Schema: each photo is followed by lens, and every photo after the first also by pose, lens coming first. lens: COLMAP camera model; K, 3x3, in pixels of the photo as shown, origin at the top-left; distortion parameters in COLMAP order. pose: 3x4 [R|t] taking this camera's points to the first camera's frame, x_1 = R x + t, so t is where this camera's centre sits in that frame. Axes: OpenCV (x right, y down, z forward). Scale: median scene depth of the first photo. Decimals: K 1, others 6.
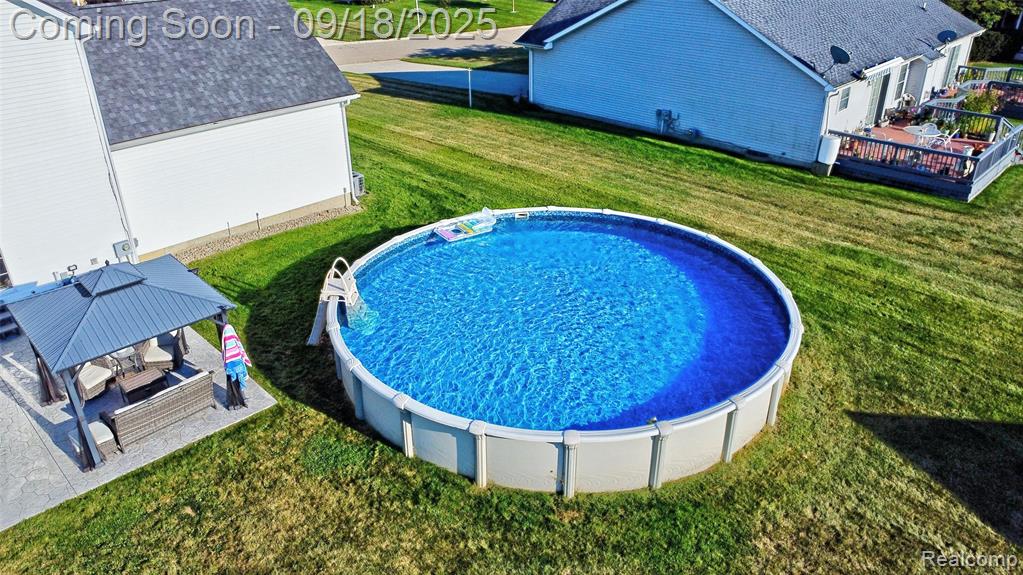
lens RADIAL K [[744.8, 0, 508.3], [0, 744.8, 285.7], [0, 0, 1]] dist [-0.029065, -0.005261]
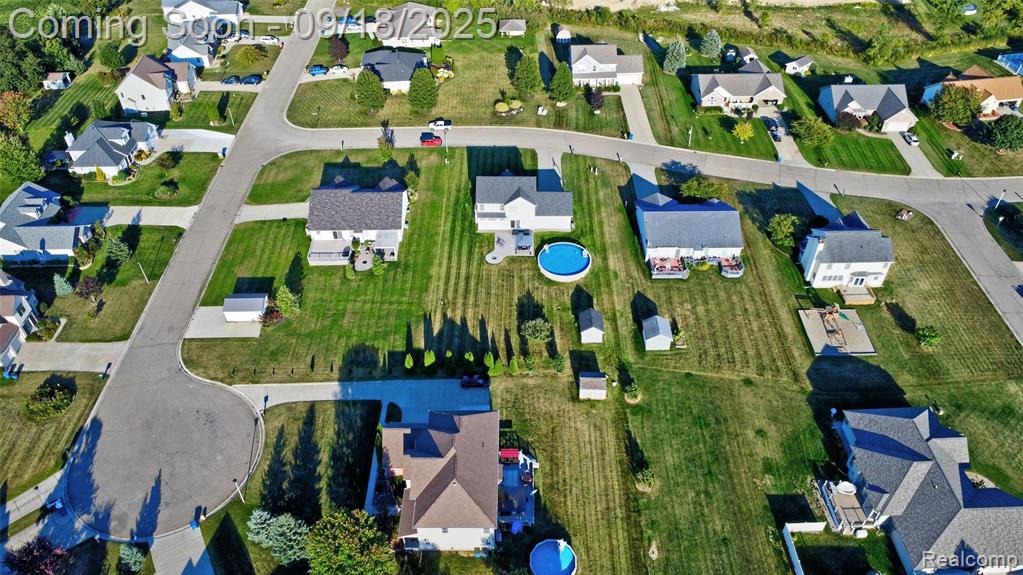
lens RADIAL K [[744.8, 0, 508.3], [0, 744.8, 285.7], [0, 0, 1]] dist [-0.029065, -0.005261]
pose [[0.700396, 0.481872, -0.526541, 3.551357], [-0.326002, 0.872234, 0.364597, -2.190068], [0.634956, -0.083709, 0.768000, -4.997424]]
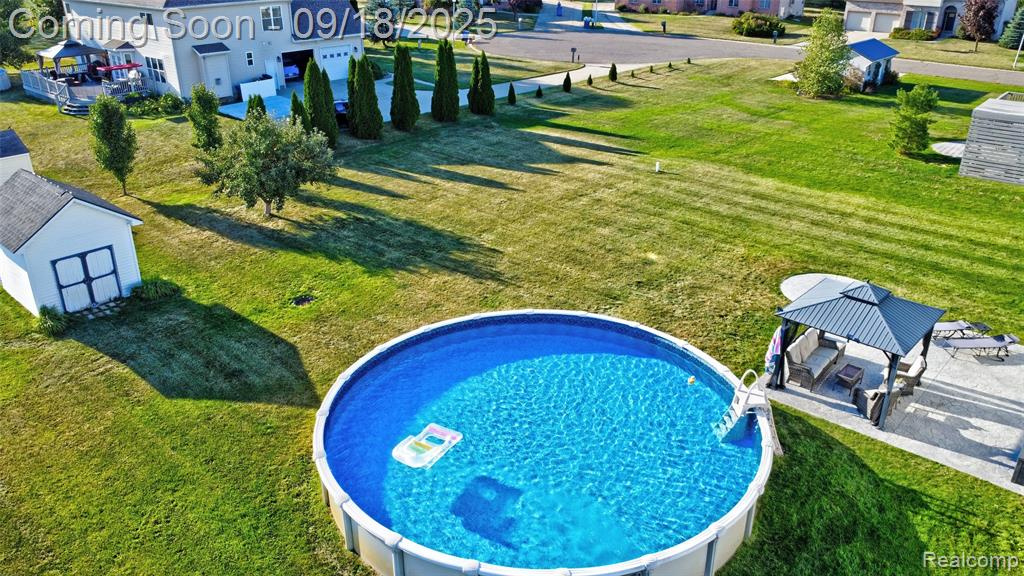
lens RADIAL K [[760.1, 0, 508.6], [0, 760.1, 290.0], [0, 0, 1]] dist [-0.028050, -0.006731]
pose [[-0.998454, 0.033363, -0.044460, 0.129910], [-0.015081, 0.607262, 0.794358, -0.771071], [0.053501, 0.793801, -0.605820, 1.249667]]
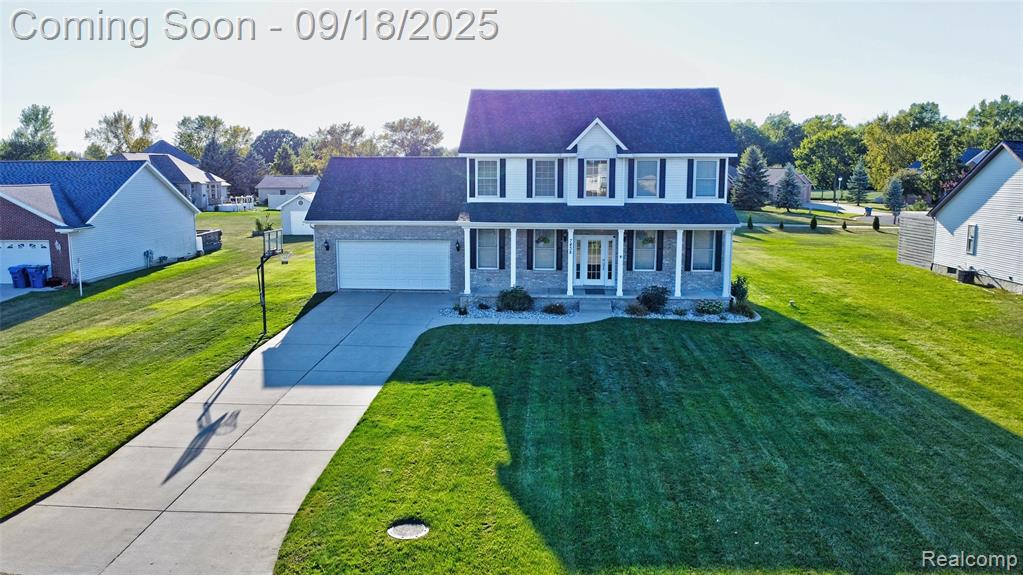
lens RADIAL K [[759.3, 0, 508.1], [0, 759.3, 289.5], [0, 0, 1]] dist [-0.028050, -0.006731]
pose [[-0.666894, -0.105731, 0.737613, -2.145886], [0.347830, 0.831249, 0.433635, -0.901412], [-0.658989, 0.545753, -0.517579, 2.122315]]
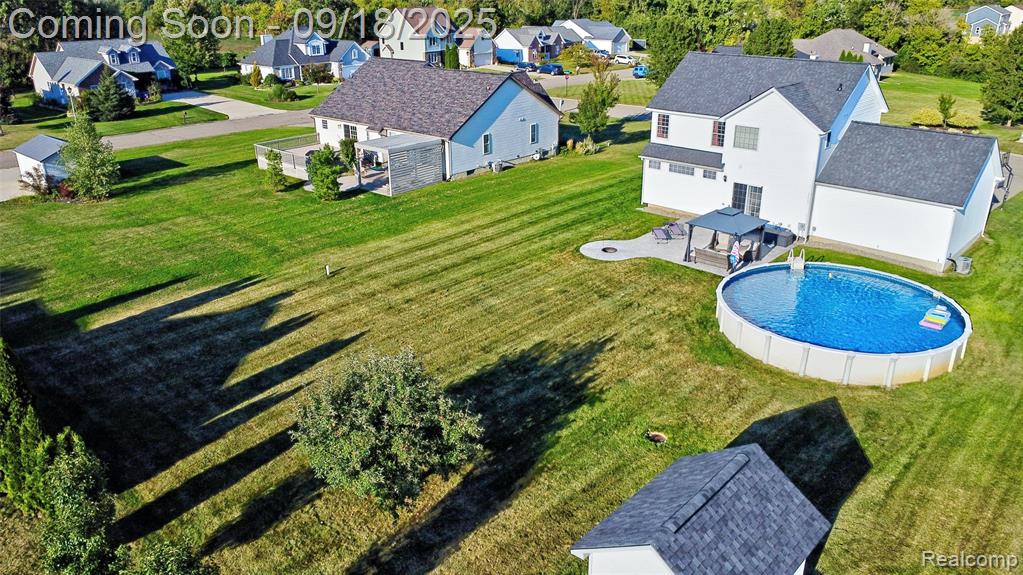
lens RADIAL K [[744.8, 0, 508.3], [0, 744.8, 285.7], [0, 0, 1]] dist [-0.029065, -0.005261]
pose [[0.032069, 0.384335, -0.922636, 1.502536], [-0.452010, 0.828895, 0.329575, -0.228767], [0.891436, 0.406472, 0.200305, -0.144813]]
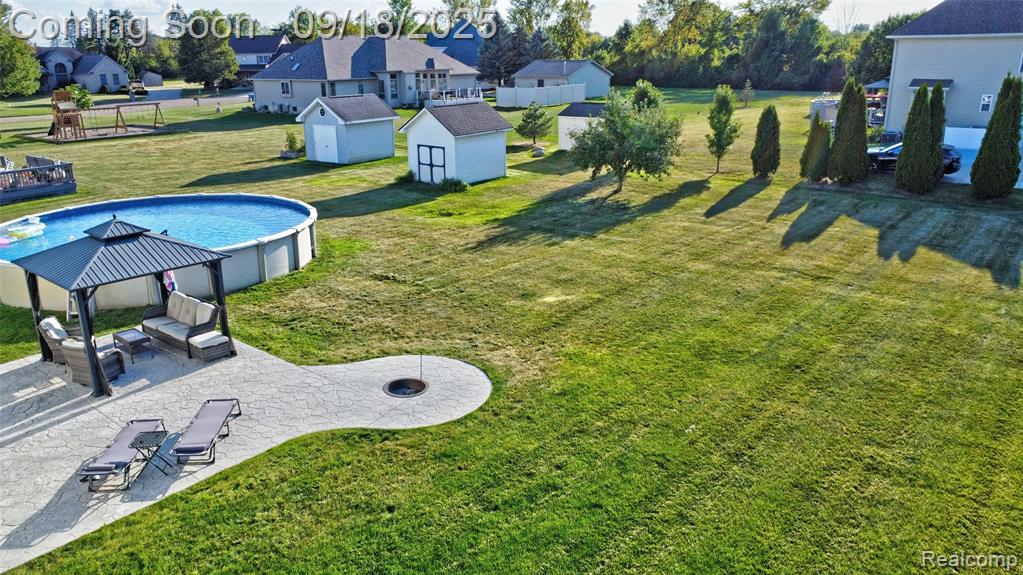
lens RADIAL K [[744.8, 0, 508.3], [0, 744.8, 285.7], [0, 0, 1]] dist [-0.029065, -0.005261]
pose [[-0.108306, -0.287015, 0.951784, -1.161210], [0.467763, 0.830095, 0.303547, -0.002718], [-0.877193, 0.478085, 0.044351, 0.326668]]
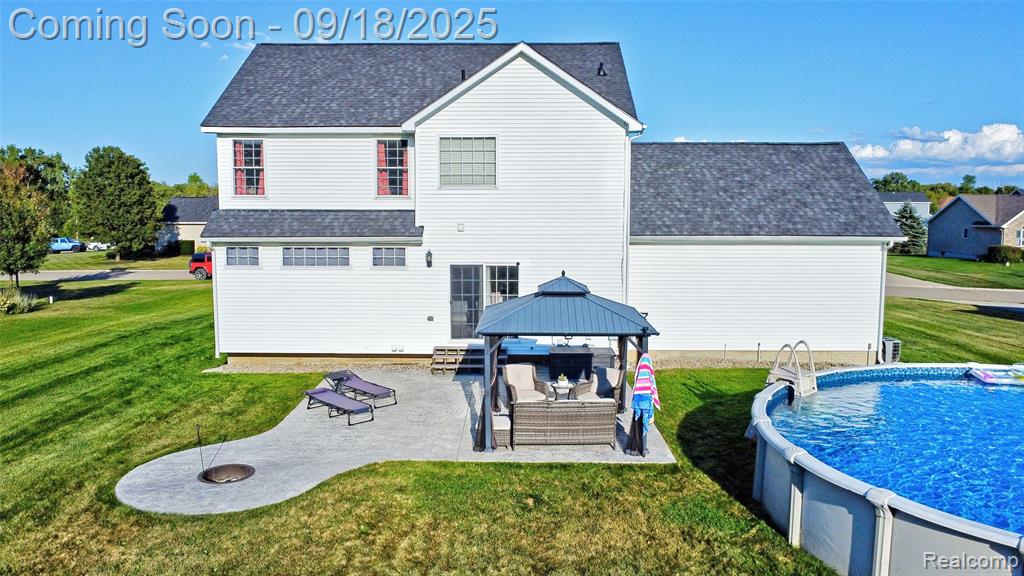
lens RADIAL K [[760.1, 0, 508.6], [0, 760.1, 290.0], [0, 0, 1]] dist [-0.028050, -0.006731]
pose [[0.704198, 0.087816, -0.704552, 0.115297], [-0.334975, 0.916031, -0.220632, 0.175283], [0.626017, 0.391376, 0.674484, 0.156113]]
